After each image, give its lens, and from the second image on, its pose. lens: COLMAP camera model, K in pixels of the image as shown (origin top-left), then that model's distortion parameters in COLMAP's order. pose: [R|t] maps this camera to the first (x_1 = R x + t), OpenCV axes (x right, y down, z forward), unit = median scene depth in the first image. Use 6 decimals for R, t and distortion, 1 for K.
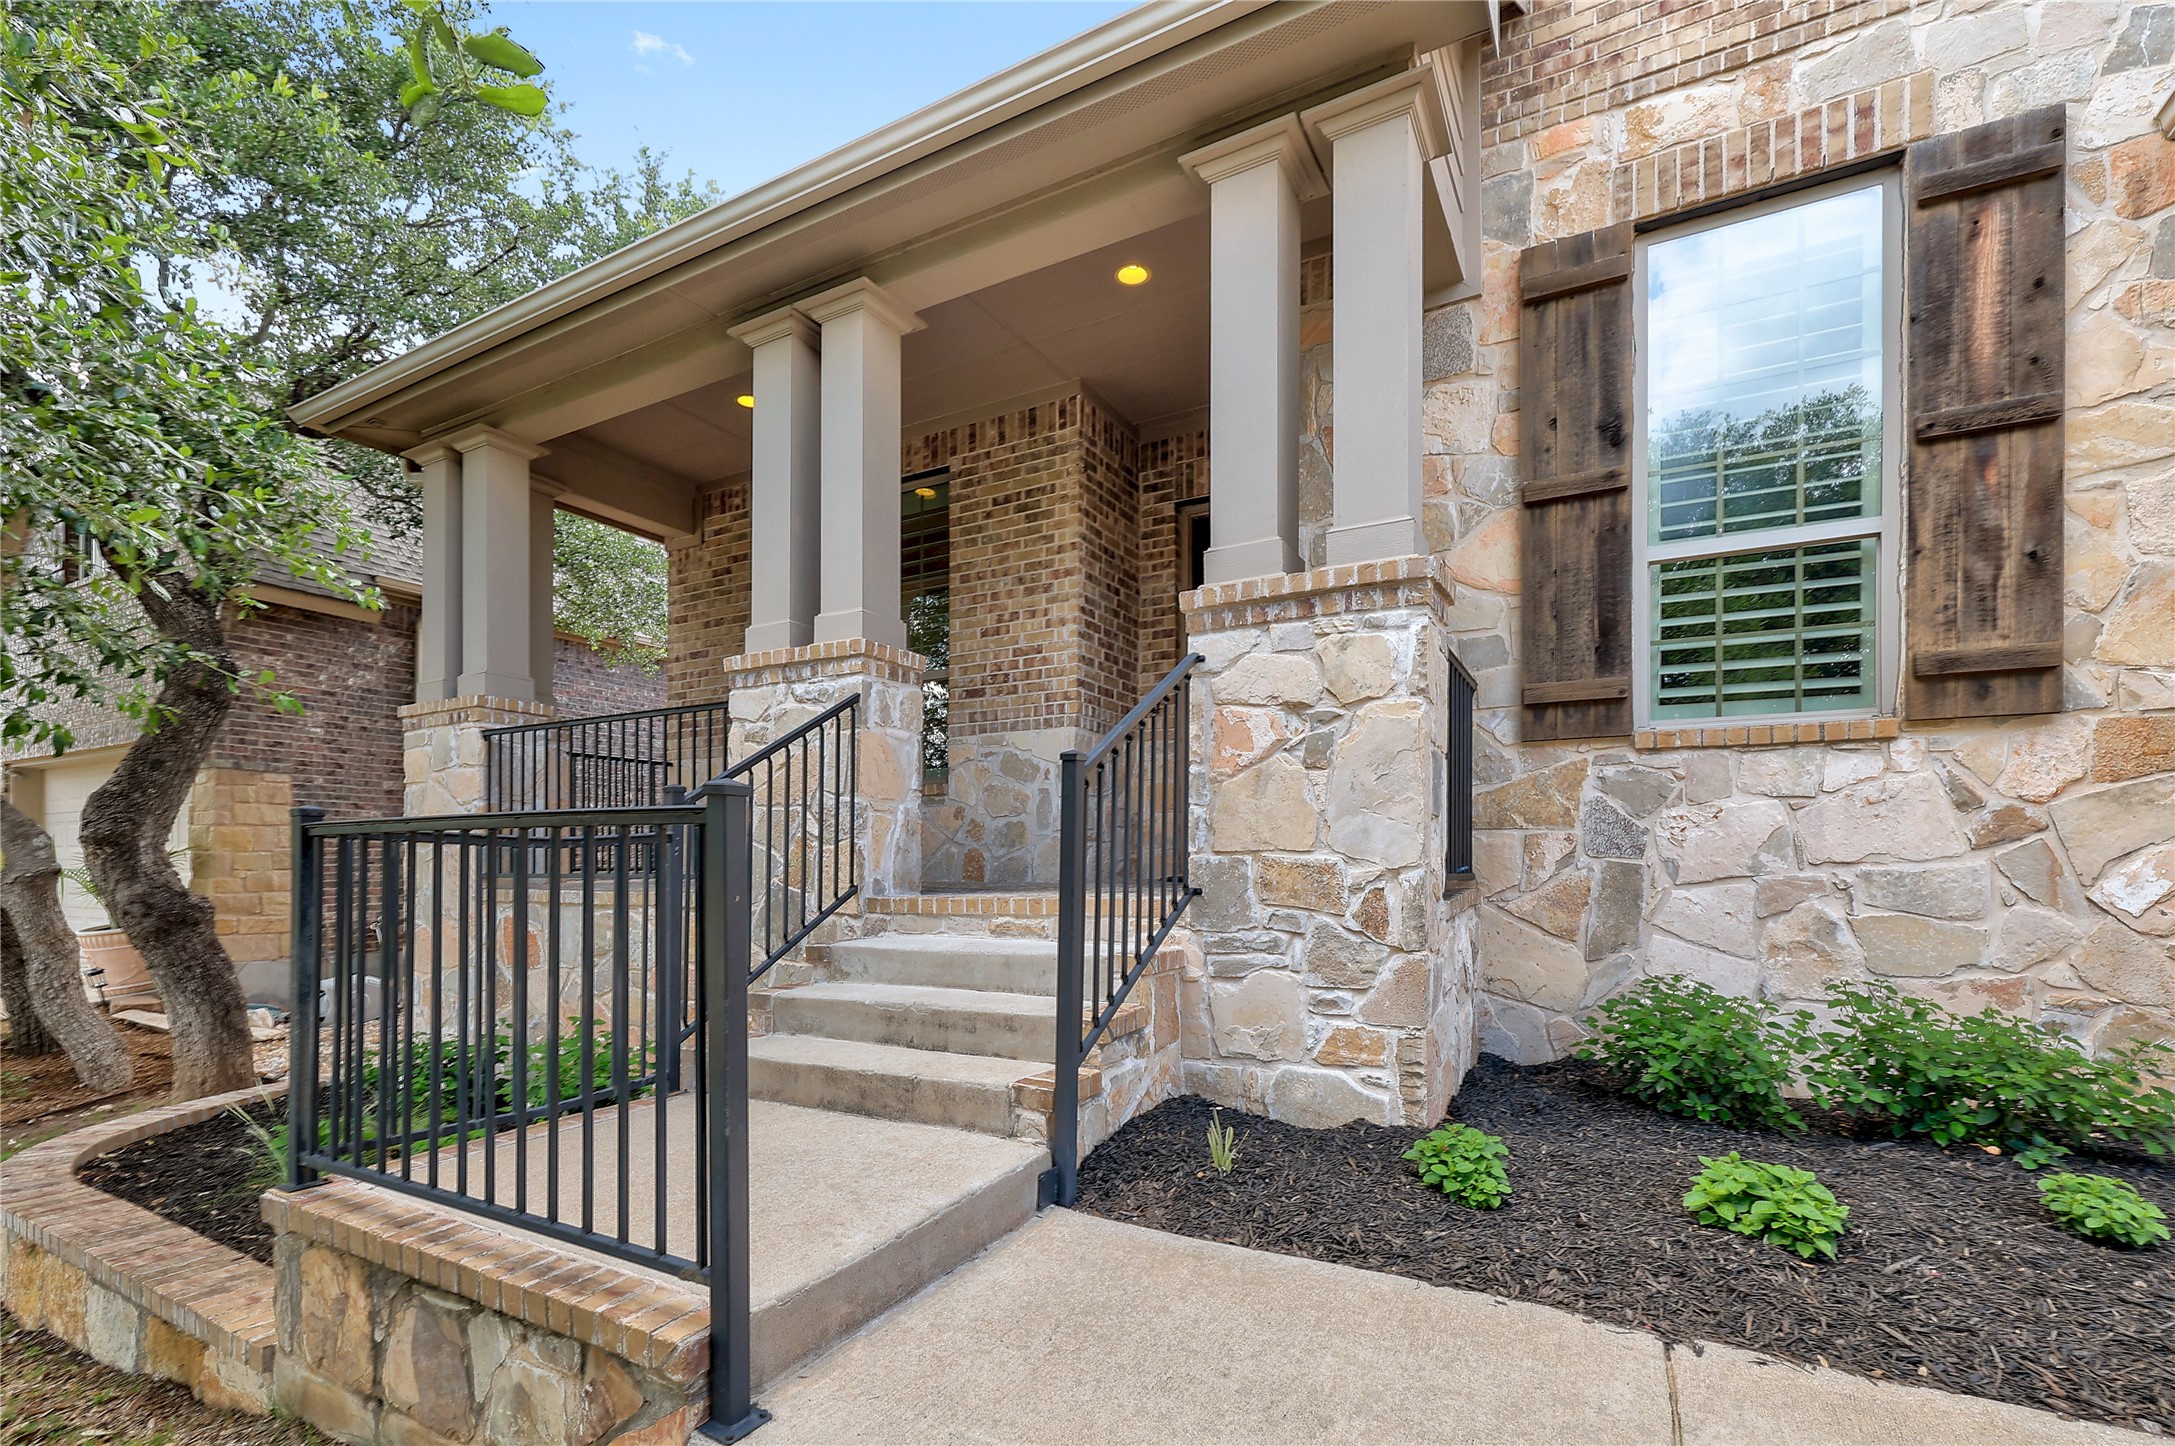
lens RADIAL K [[1037.6, 0, 1090.4], [0, 1037.6, 875.3], [0, 0, 1]] dist [-0.007809, 0.000553]
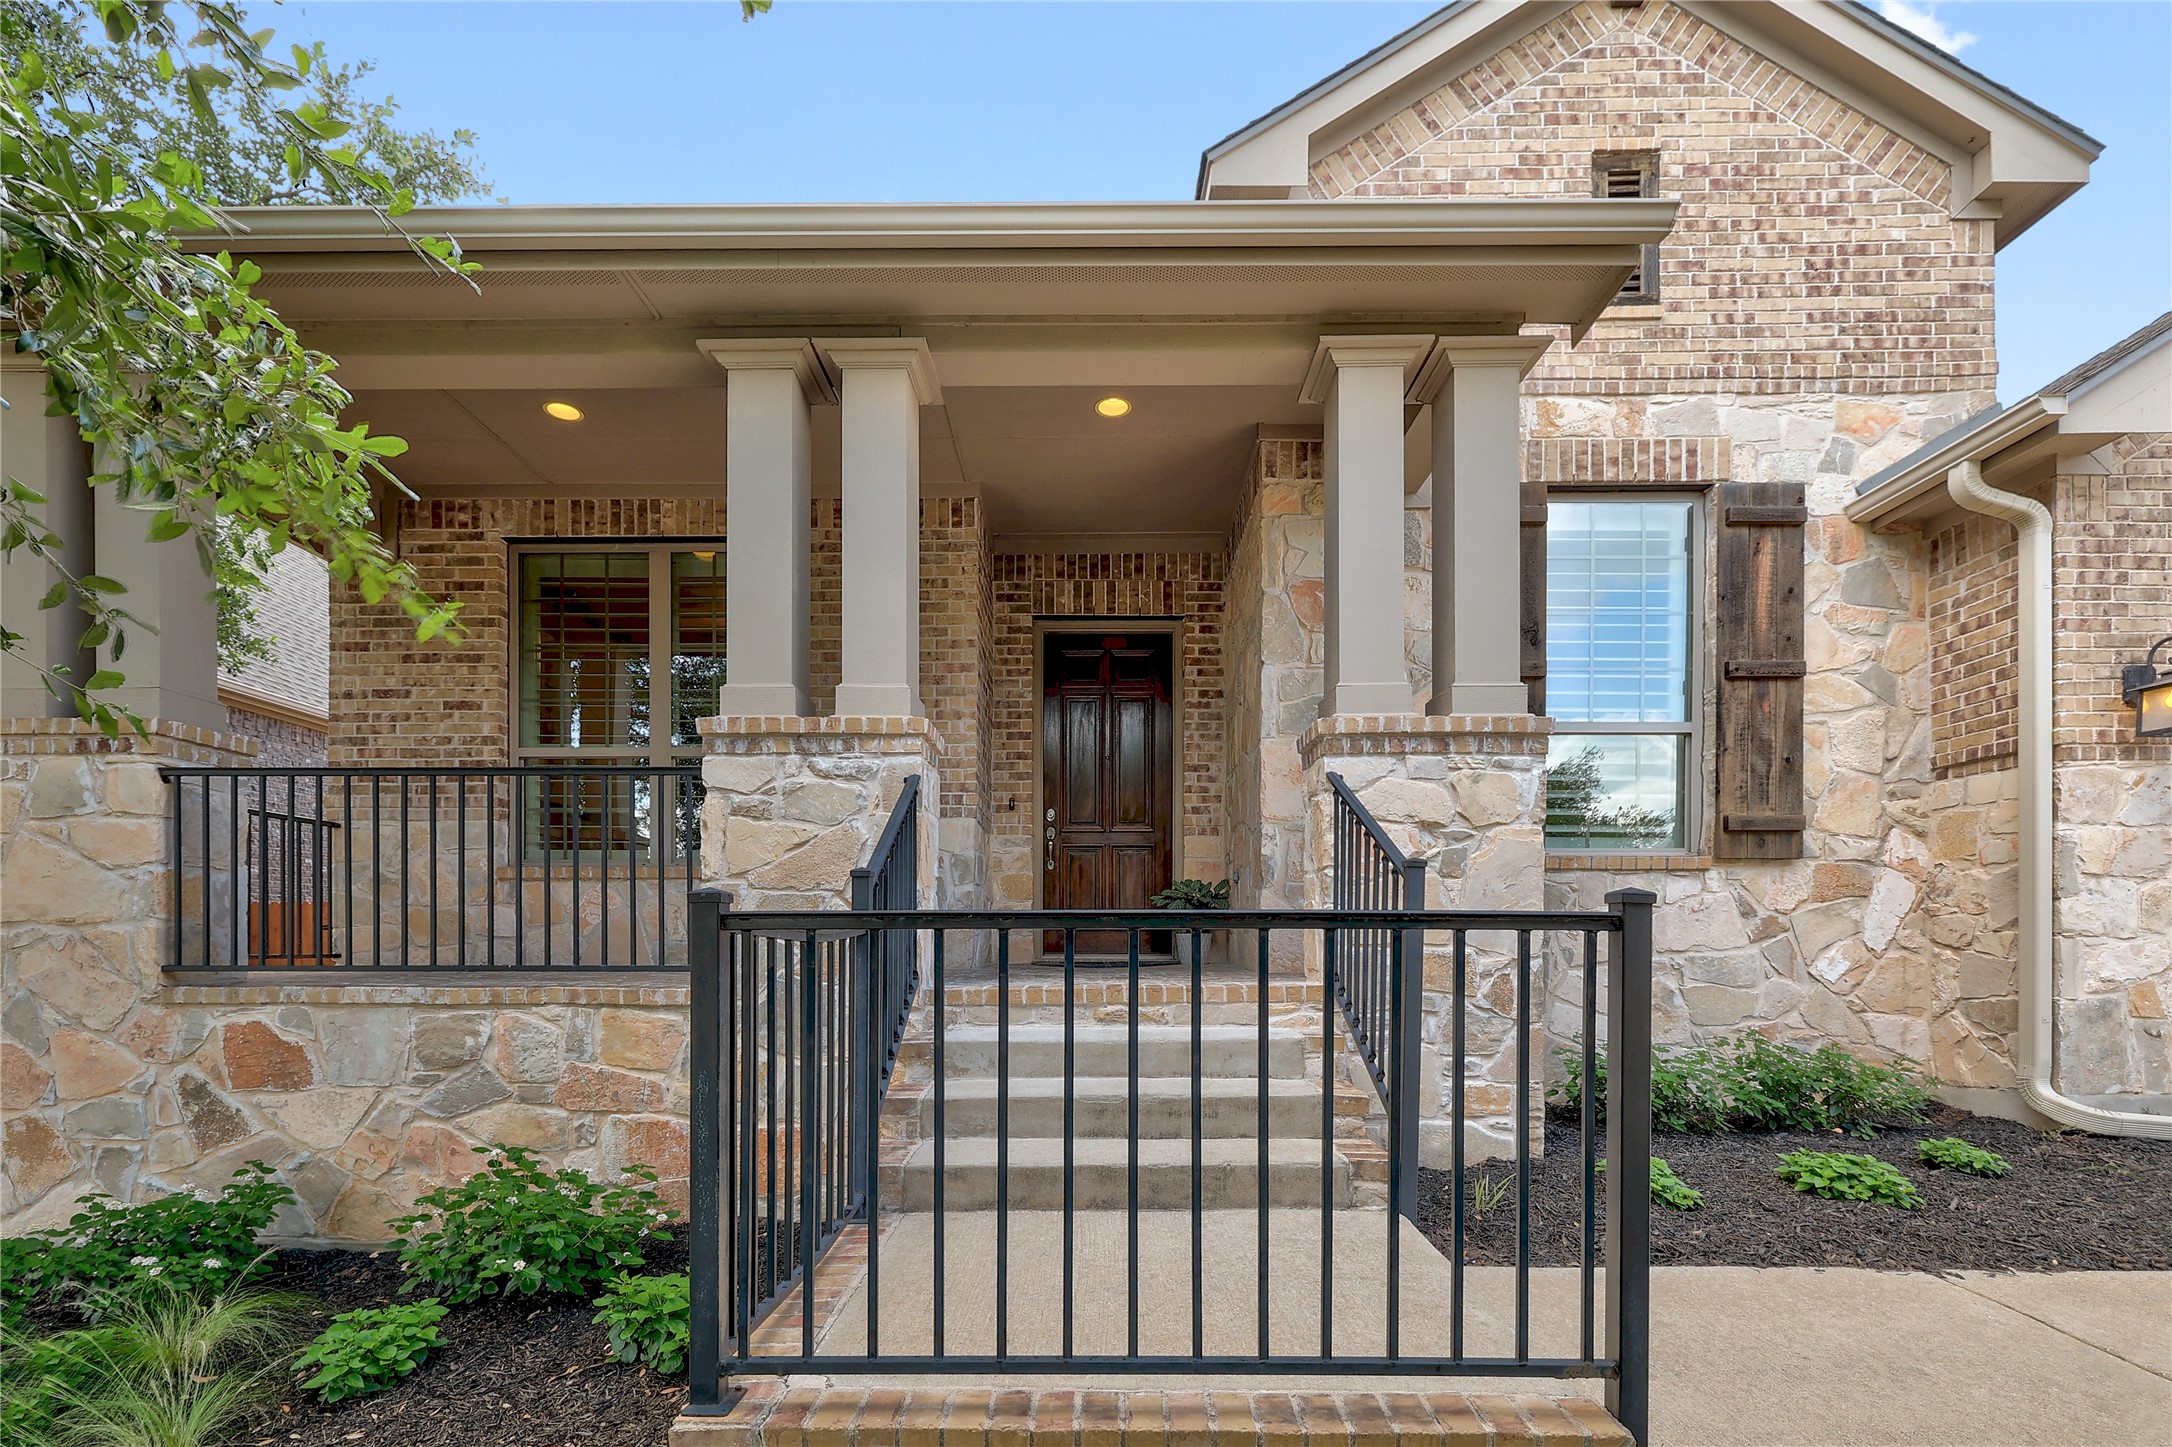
lens RADIAL K [[936.2, 0, 1087.0], [0, 936.2, 953.9], [0, 0, 1]] dist [-0.001706, -0.000678]
pose [[0.873406, -0.006839, 0.486945, -0.700076], [0.006230, 0.999976, 0.002871, -0.017599], [-0.486953, 0.000526, 0.873428, 0.240372]]
